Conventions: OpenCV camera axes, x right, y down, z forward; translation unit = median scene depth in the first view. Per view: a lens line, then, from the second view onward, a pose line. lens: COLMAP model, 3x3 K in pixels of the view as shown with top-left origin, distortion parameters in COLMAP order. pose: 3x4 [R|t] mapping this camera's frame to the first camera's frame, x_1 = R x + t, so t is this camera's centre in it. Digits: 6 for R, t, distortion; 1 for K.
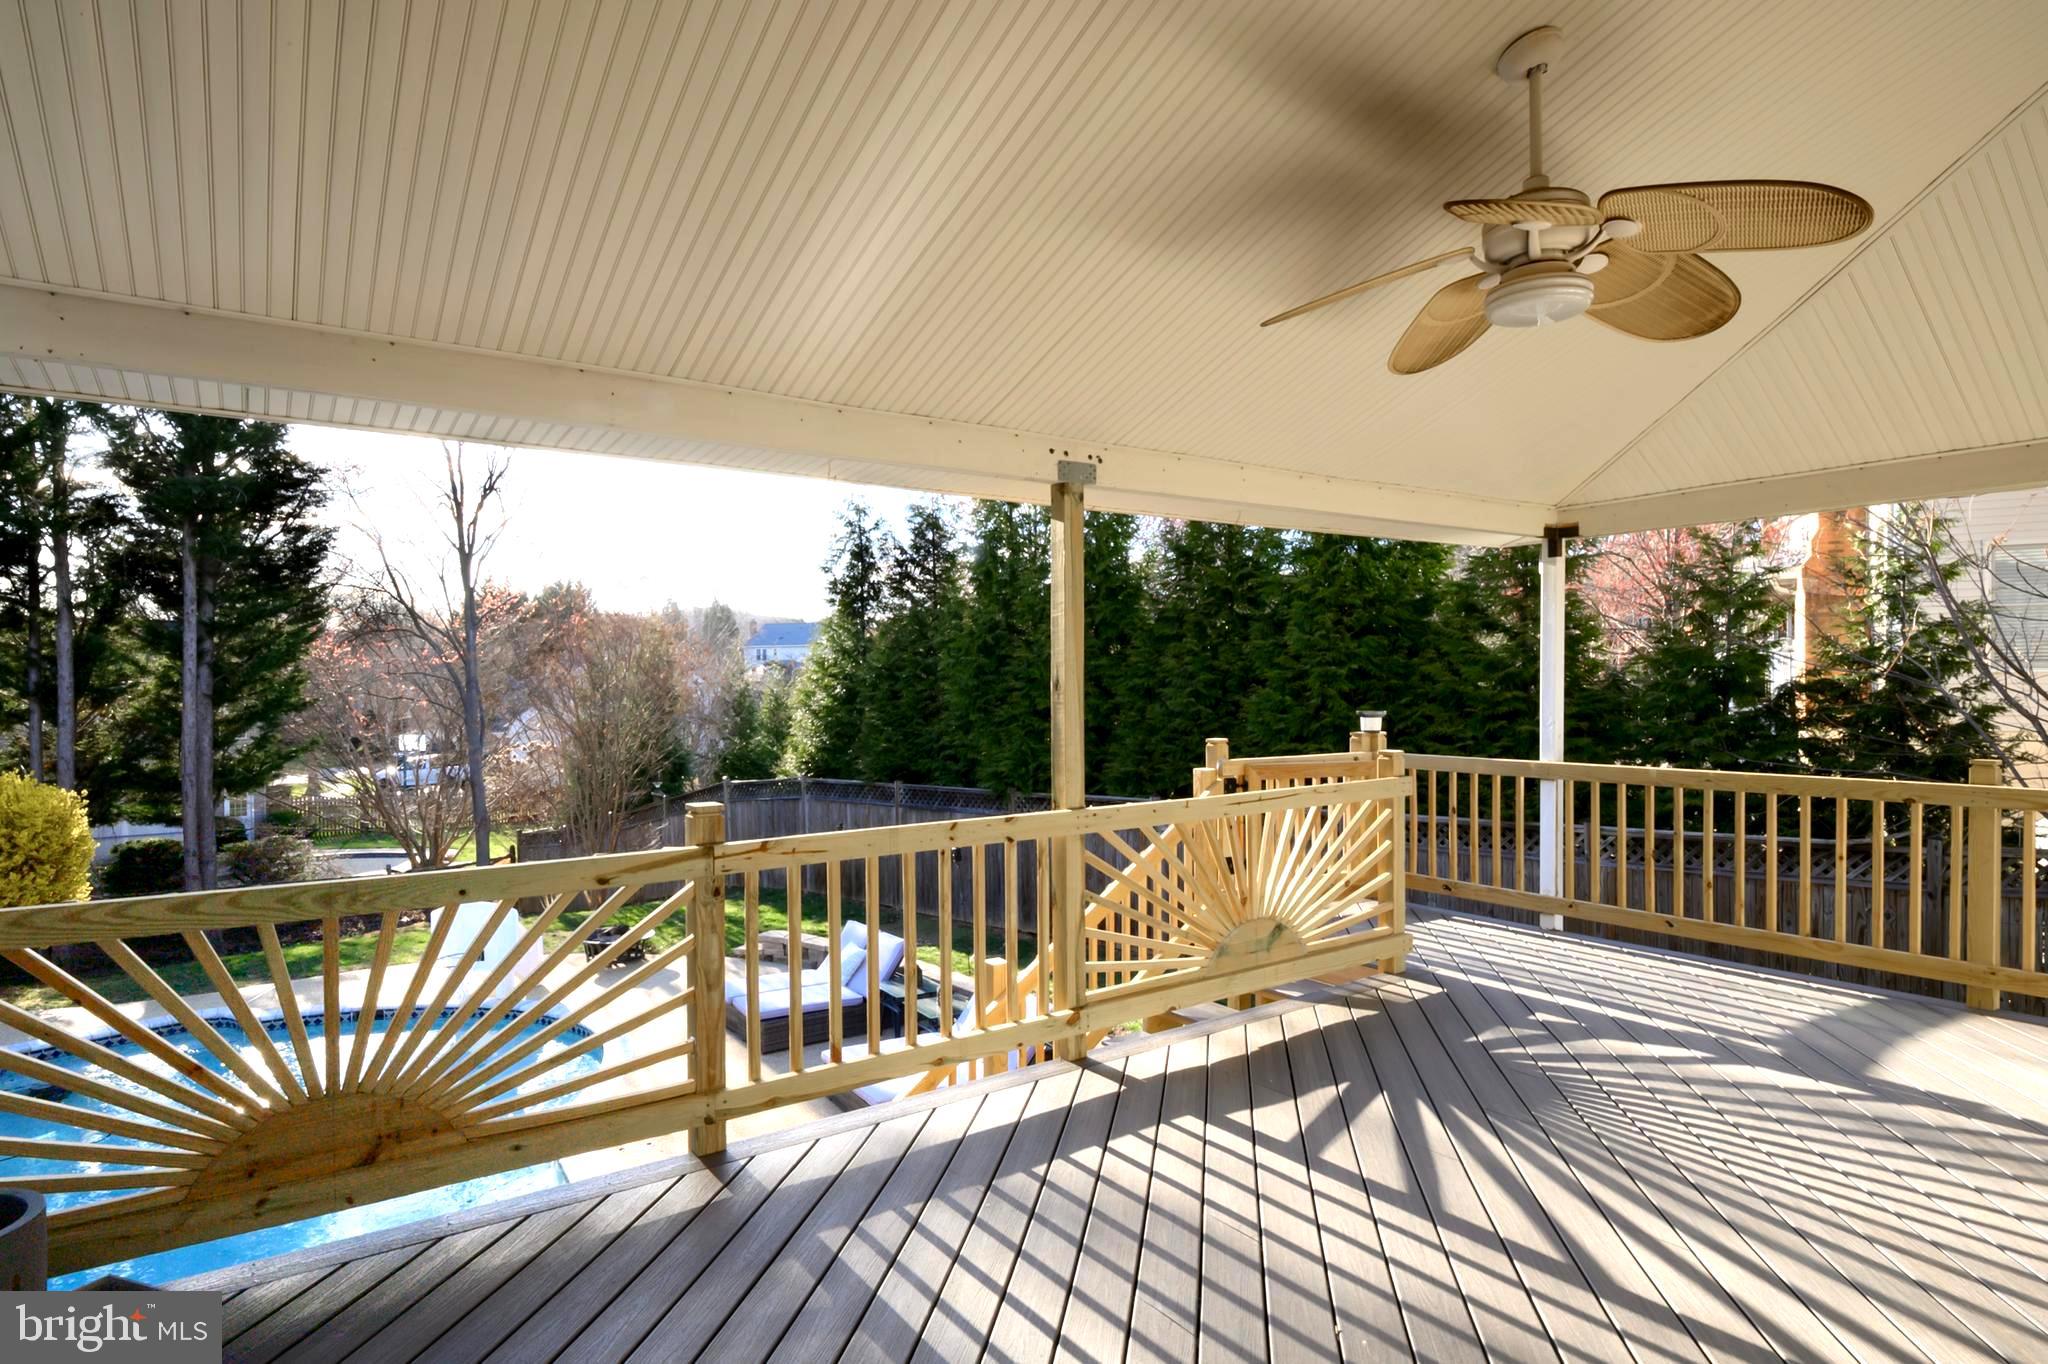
lens RADIAL K [[1097.5, 0, 1024.0], [0, 1097.5, 682.0], [0, 0, 1]] dist [-0.002236, -0.000483]
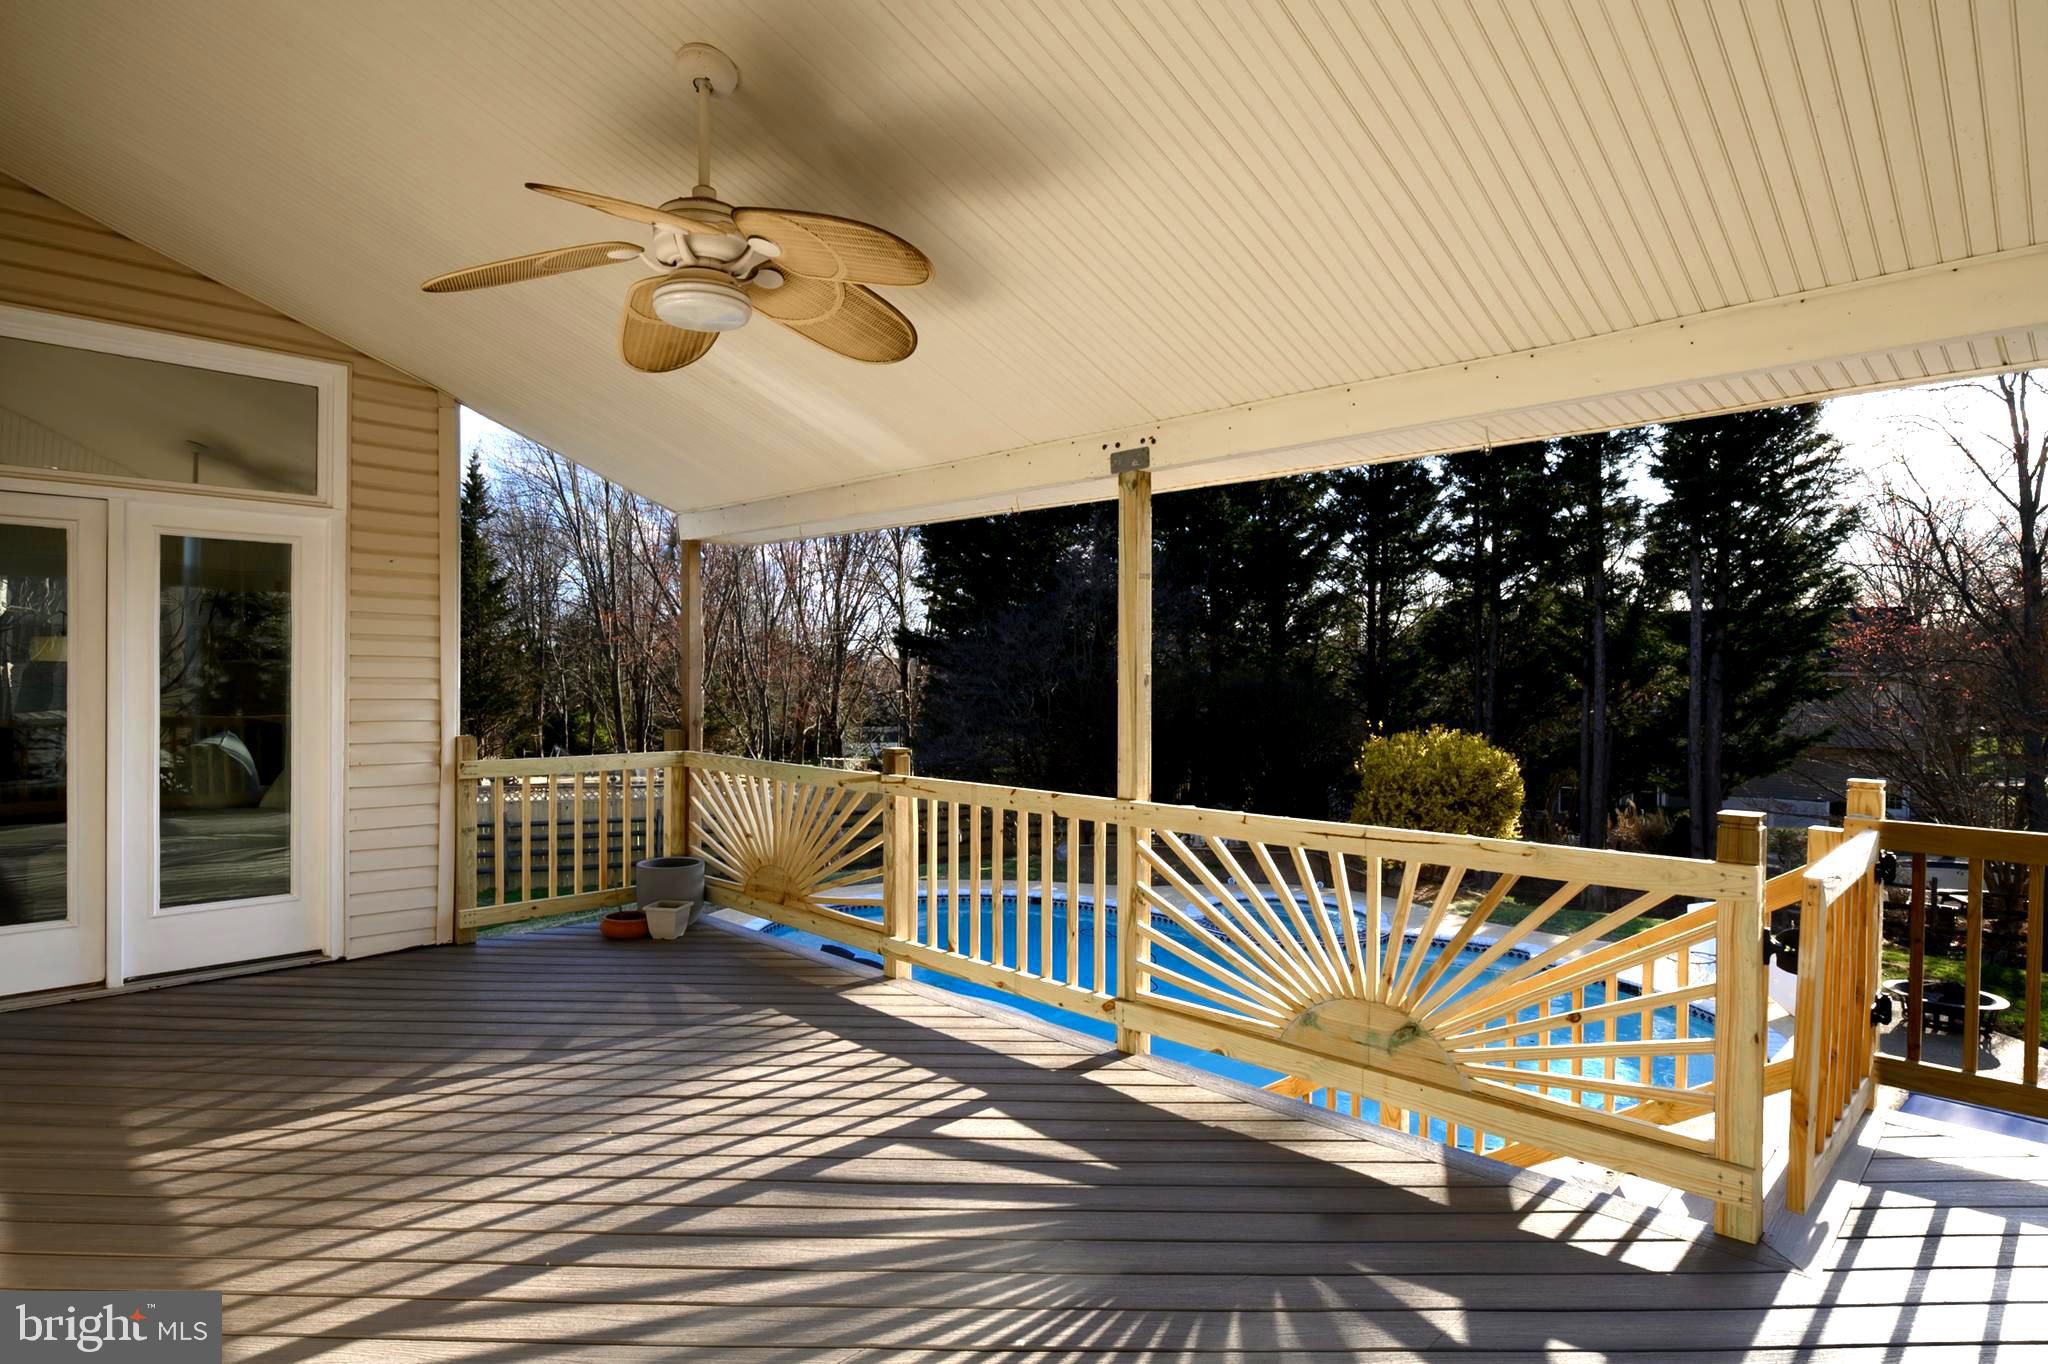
lens RADIAL K [[1097.5, 0, 1024.0], [0, 1097.5, 682.0], [0, 0, 1]] dist [-0.002236, -0.000483]
pose [[0.164733, 0.014759, -0.986228, 1.063474], [-0.001973, 0.999891, 0.014634, -0.006655], [0.986336, -0.000465, 0.164745, 0.785505]]
